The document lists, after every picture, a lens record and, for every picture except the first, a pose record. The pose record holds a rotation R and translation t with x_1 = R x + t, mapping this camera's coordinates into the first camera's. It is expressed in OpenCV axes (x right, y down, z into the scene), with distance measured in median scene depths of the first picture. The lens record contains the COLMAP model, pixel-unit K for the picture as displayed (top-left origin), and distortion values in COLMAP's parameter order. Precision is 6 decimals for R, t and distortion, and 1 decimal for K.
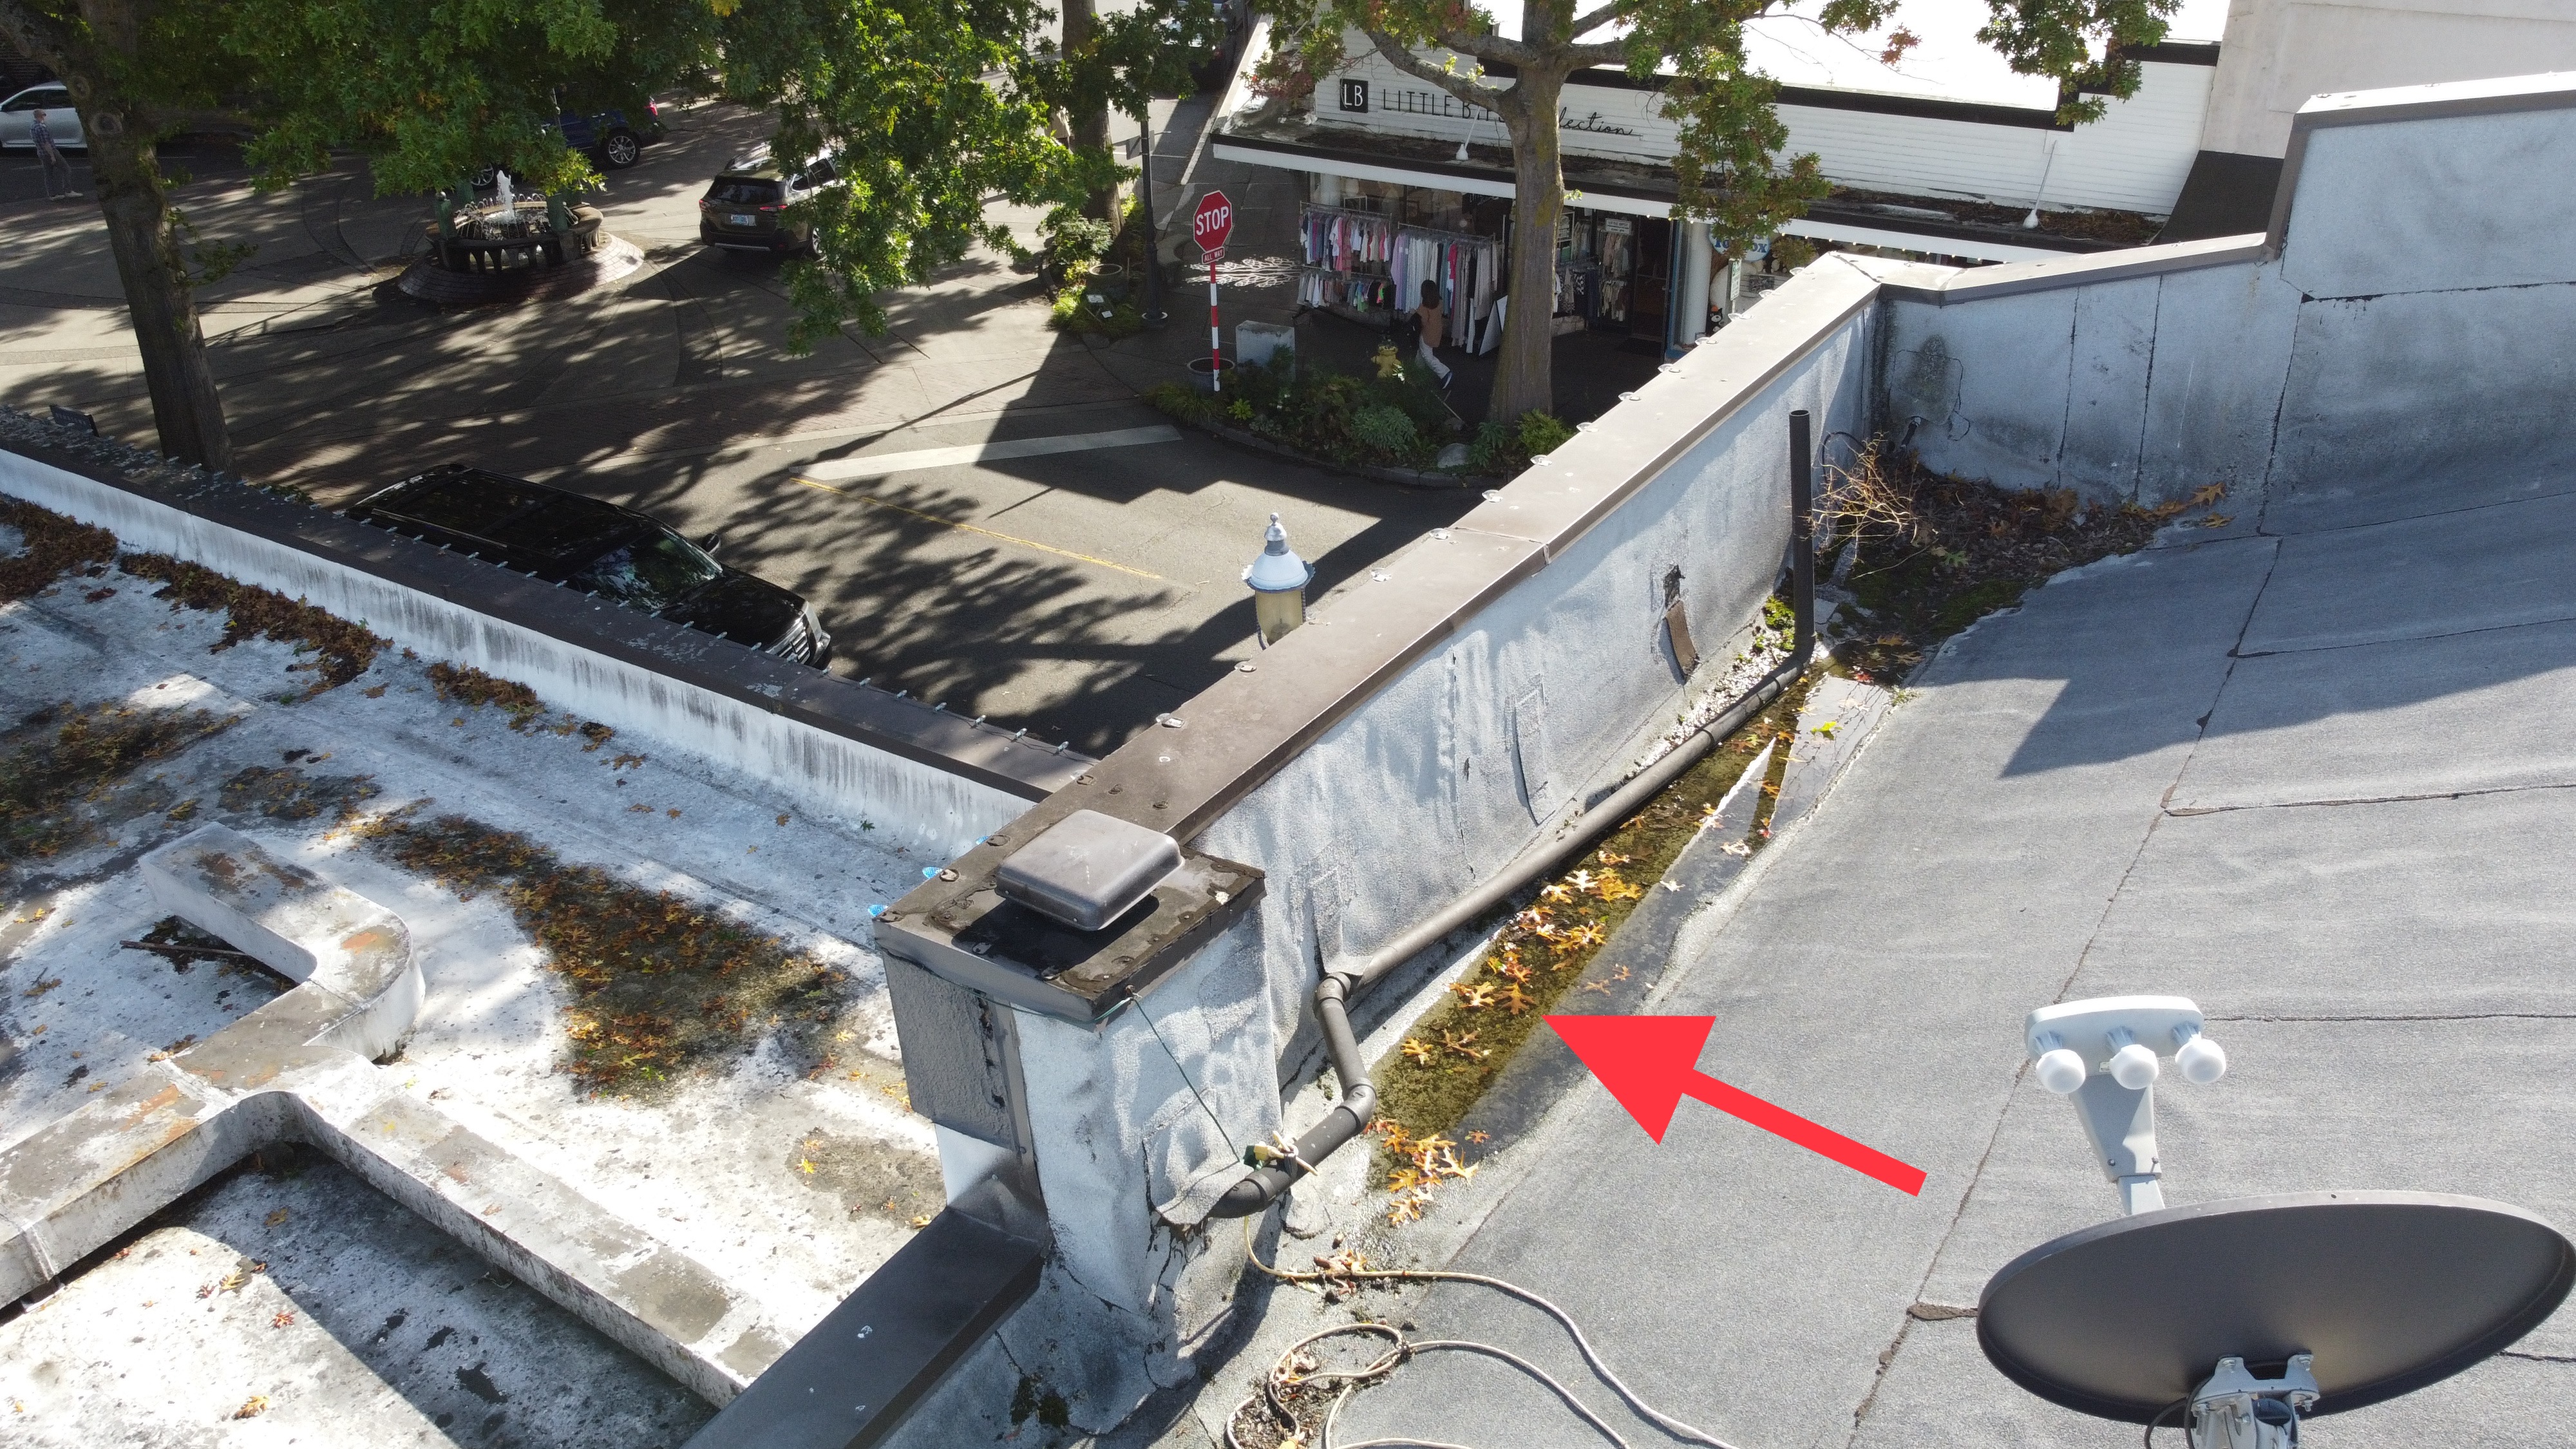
lens RADIAL K [[1976.8, 0, 1288.0], [0, 1976.8, 724.5], [0, 0, 1]] dist [-0.006085, 0.008781]
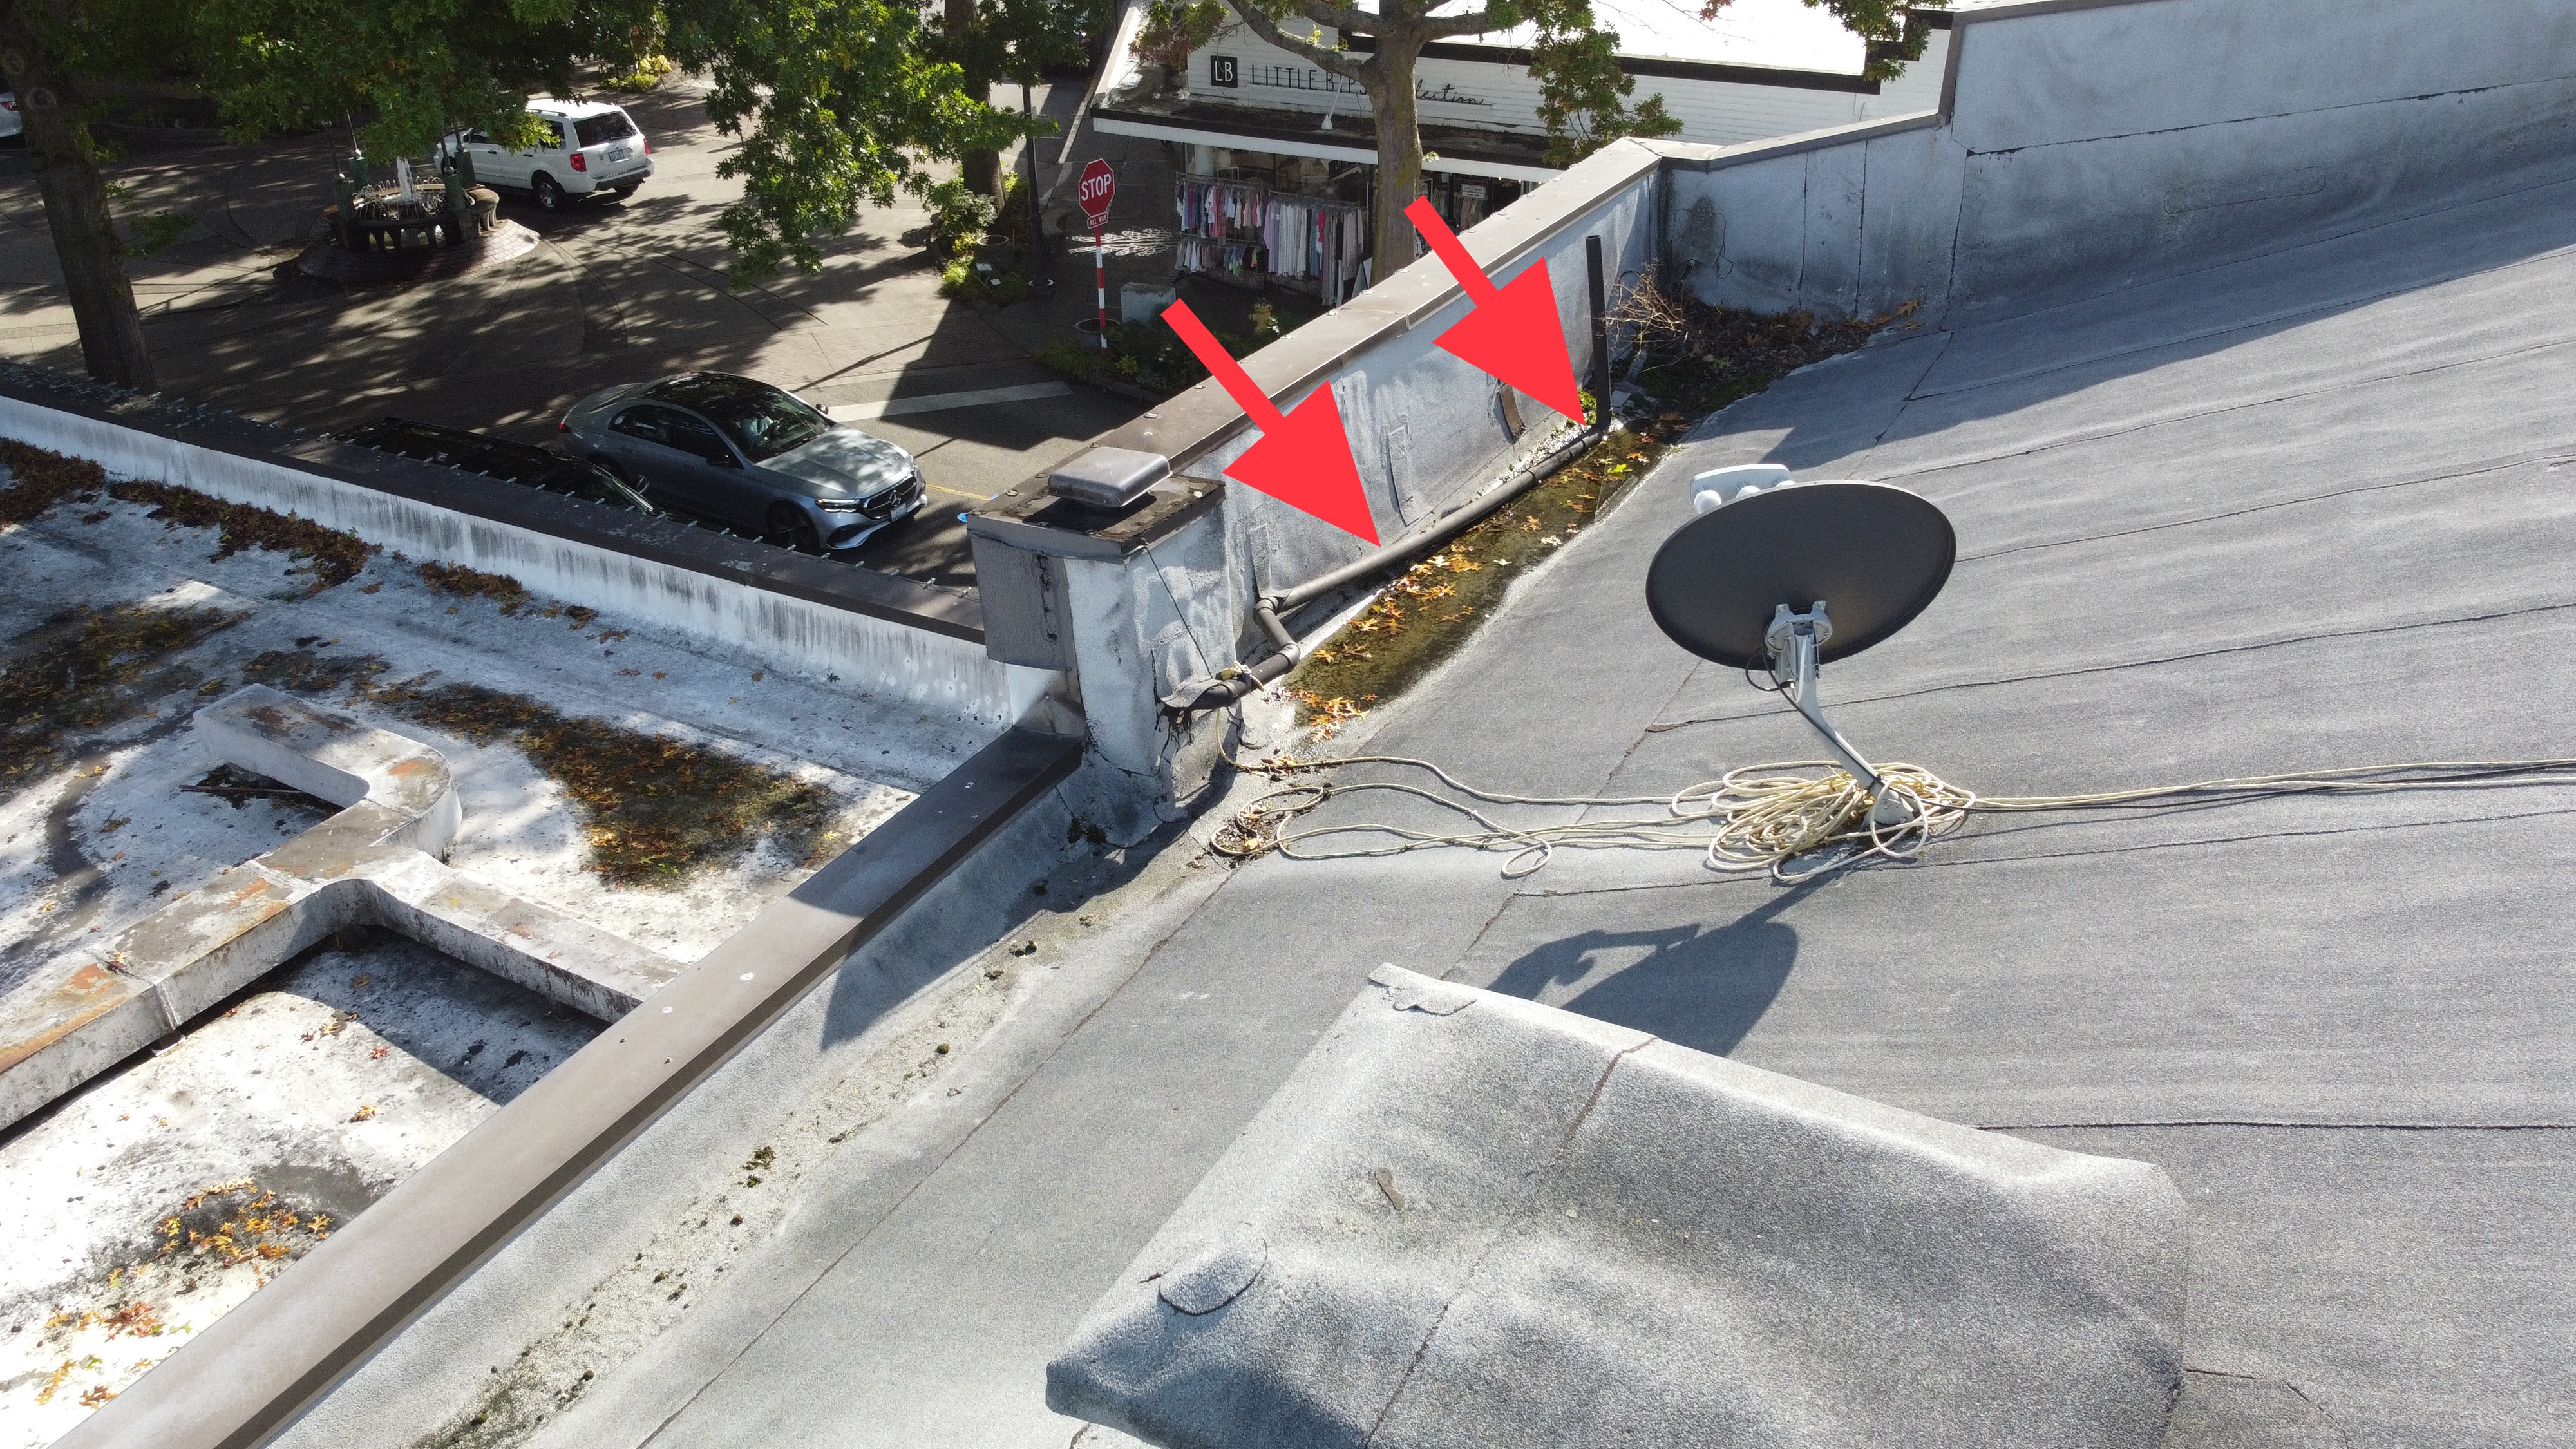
lens RADIAL K [[1974.9, 0, 1288.0], [0, 1974.9, 724.5], [0, 0, 1]] dist [0.001809, 0.000768]
pose [[0.997696, -0.028616, 0.061513, -0.024020], [0.028582, 0.999590, 0.001426, 0.101332], [-0.061529, 0.000336, 0.998105, -0.198416]]
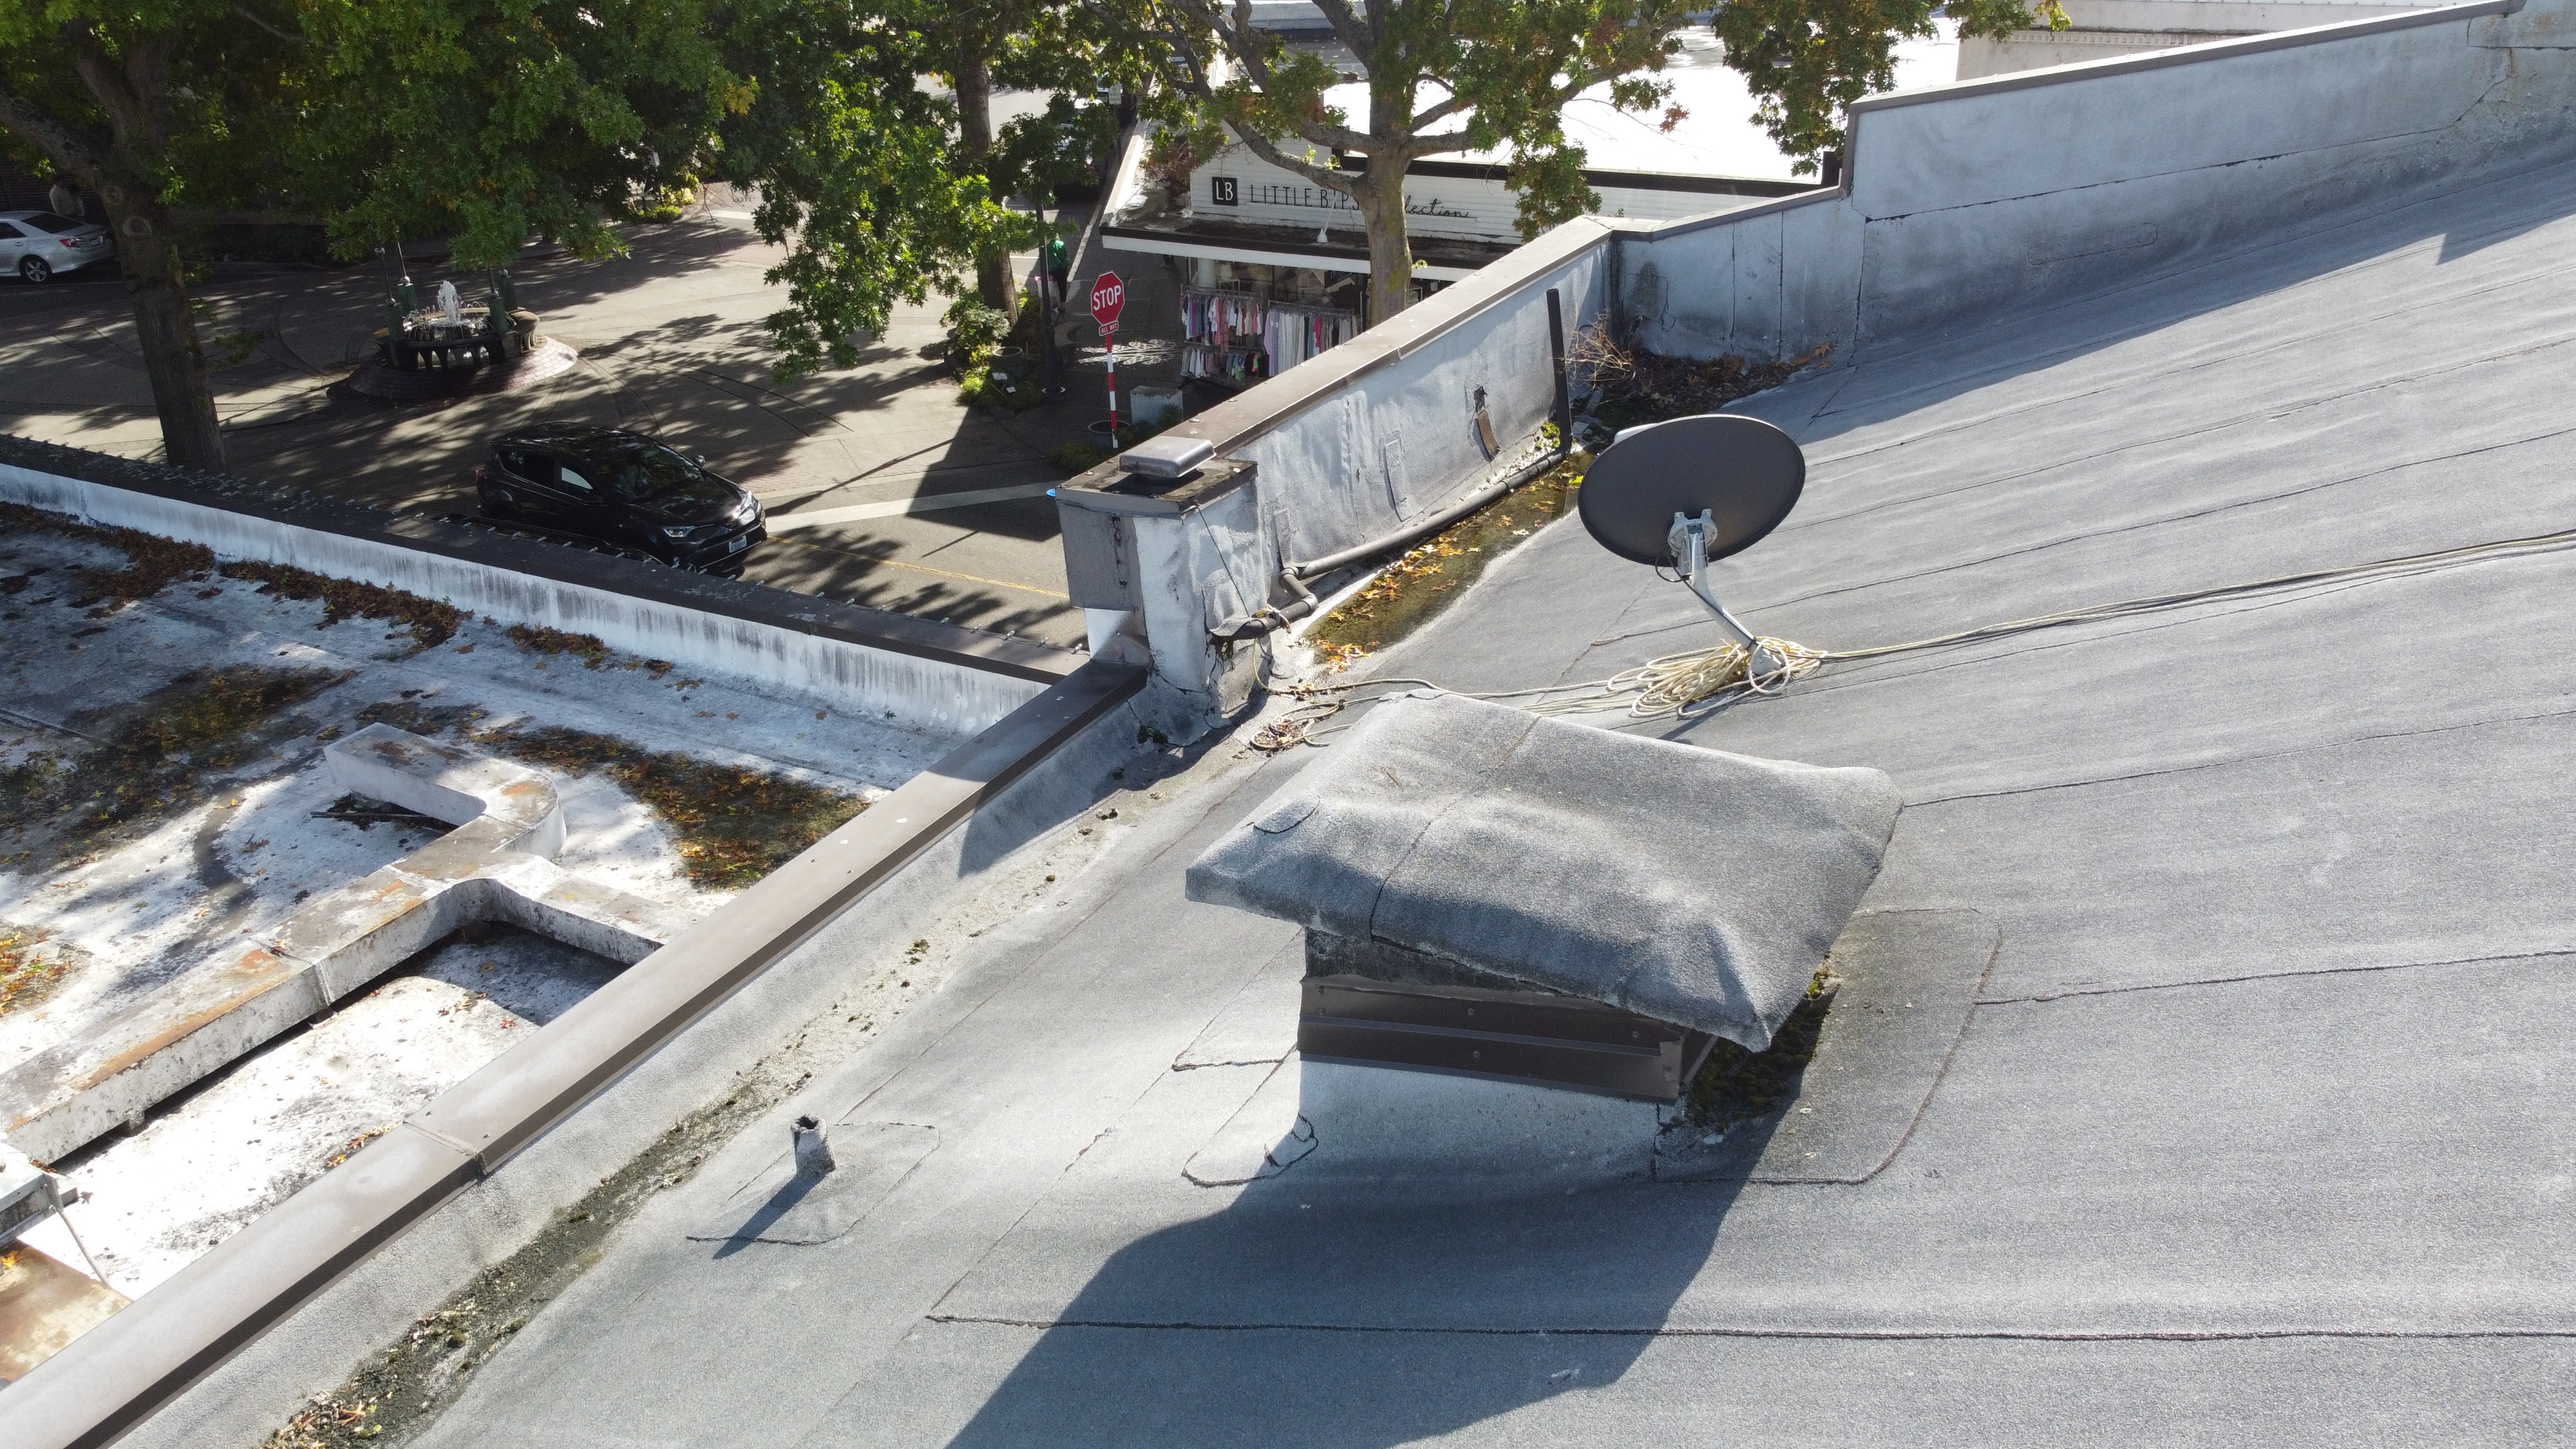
lens RADIAL K [[1974.9, 0, 1288.0], [0, 1974.9, 724.5], [0, 0, 1]] dist [0.001809, 0.000768]
pose [[0.997222, -0.039197, 0.063341, -0.044228], [0.042978, 0.997304, -0.059477, 0.173651], [-0.060839, 0.062034, 0.996218, -0.349625]]
